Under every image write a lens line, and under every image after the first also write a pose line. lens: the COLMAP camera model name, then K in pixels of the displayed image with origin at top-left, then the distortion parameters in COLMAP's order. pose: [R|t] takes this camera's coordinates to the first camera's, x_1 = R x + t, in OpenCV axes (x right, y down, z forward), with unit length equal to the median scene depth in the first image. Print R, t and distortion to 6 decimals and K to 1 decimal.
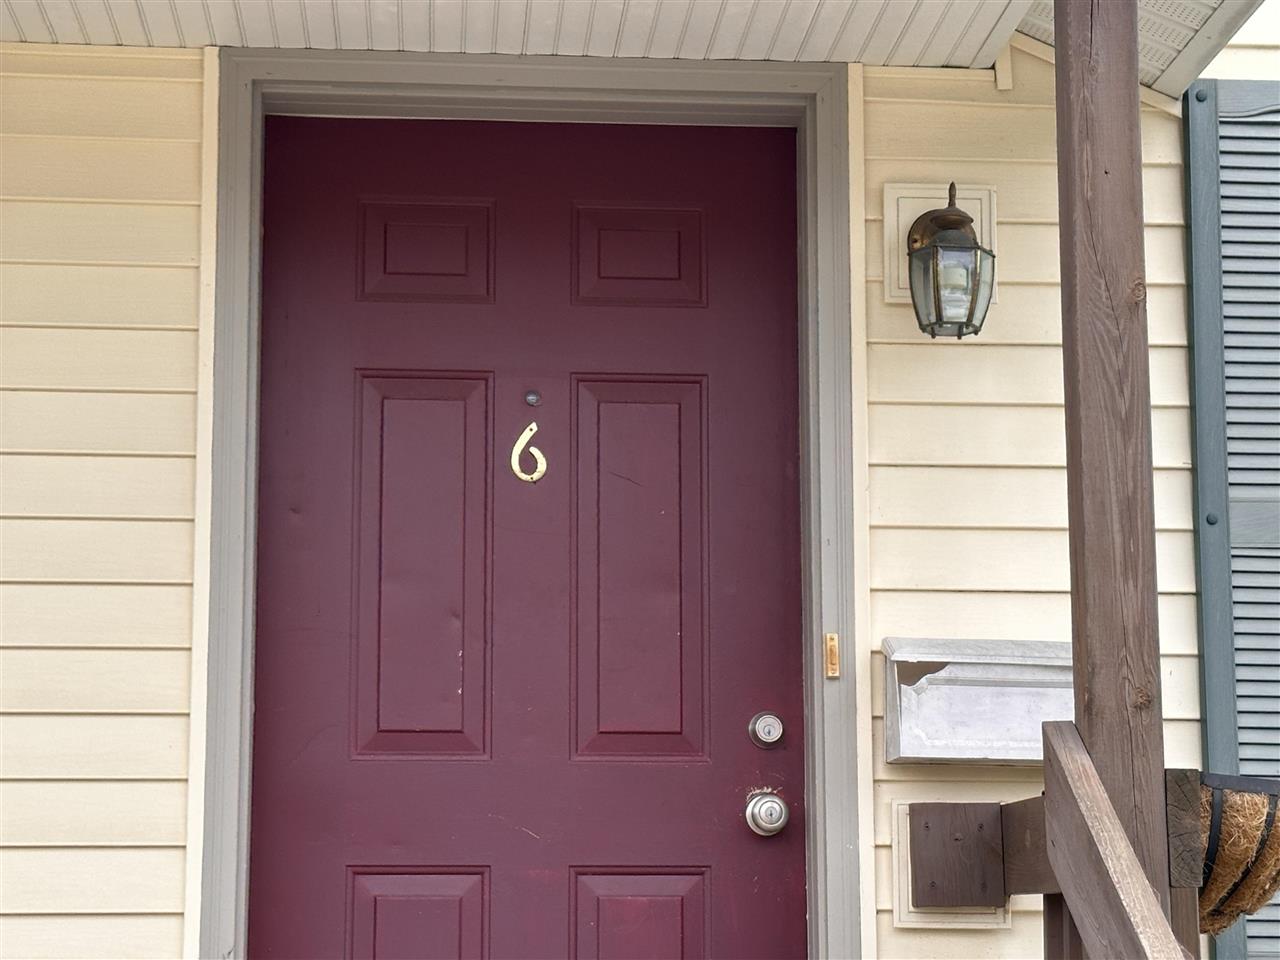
lens RADIAL K [[2882.8, 0, 635.5], [0, 2882.8, 514.2], [0, 0, 1]] dist [0.150047, 0.000000]
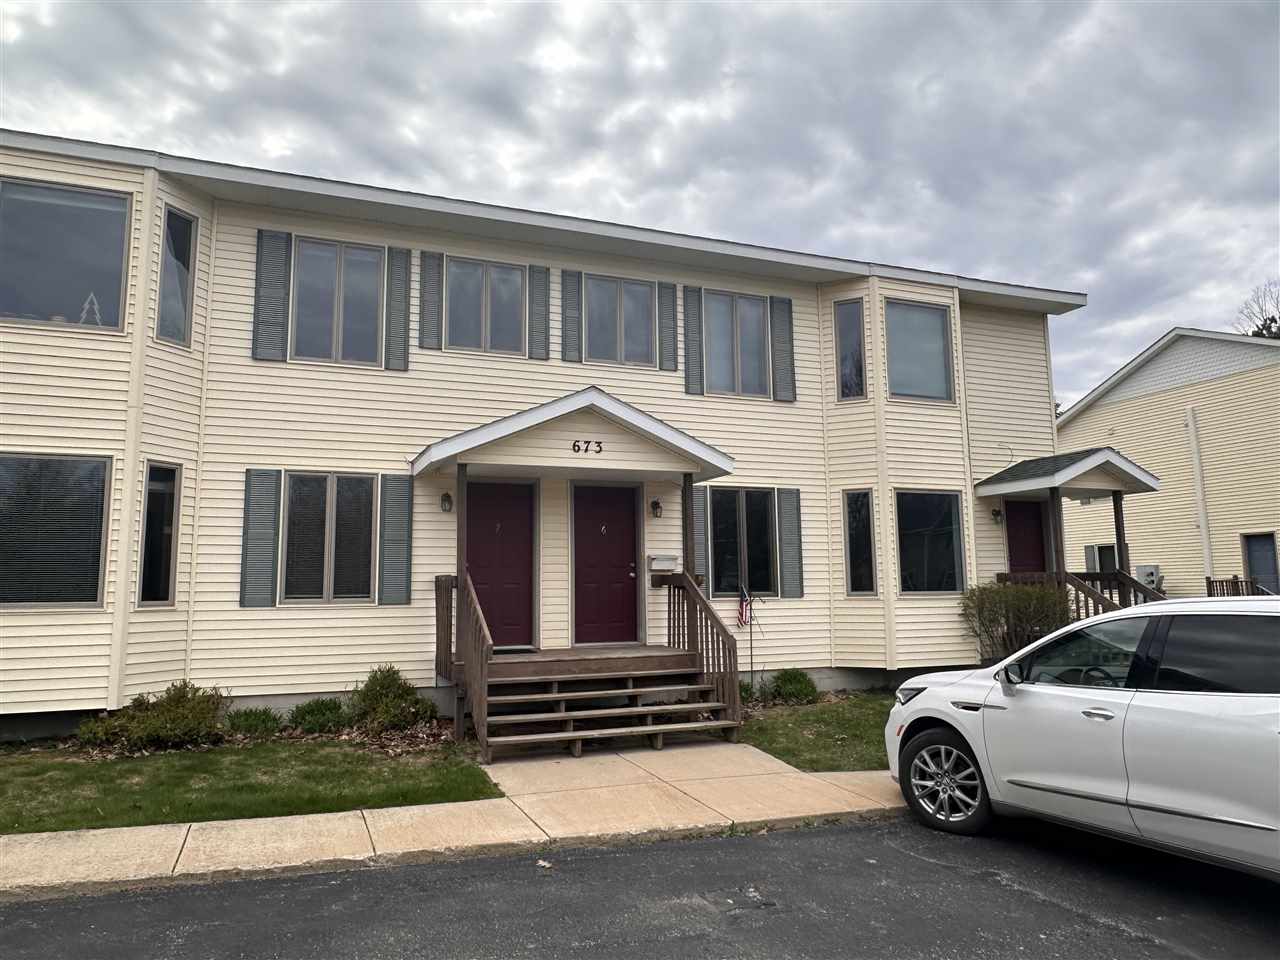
lens RADIAL K [[869.9, 0, 637.3], [0, 869.9, 479.9], [0, 0, 1]] dist [-0.007460, 0.006278]
pose [[0.957215, 0.025956, 0.288212, -0.652160], [-0.037428, 0.998708, 0.034364, -0.247906], [-0.286947, -0.043681, 0.956950, -1.325288]]
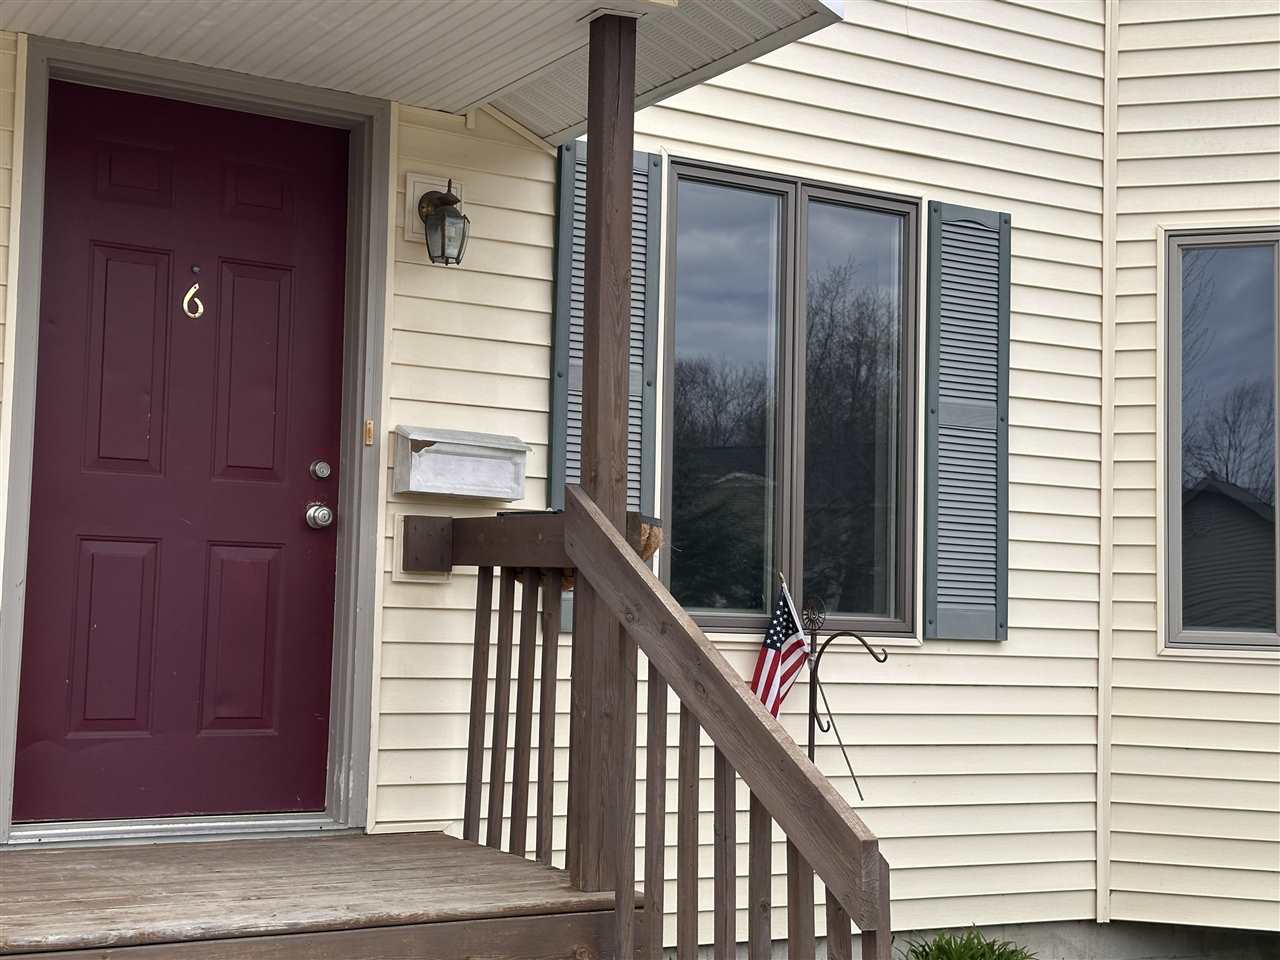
lens RADIAL K [[1878.4, 0, 667.5], [0, 1878.4, 470.5], [0, 0, 1]] dist [0.116038, 0.000000]
pose [[0.895917, 0.060514, 0.440081, -0.279771], [-0.097703, 0.993262, 0.062324, -0.019348], [-0.433344, -0.098835, 0.895793, -0.145105]]
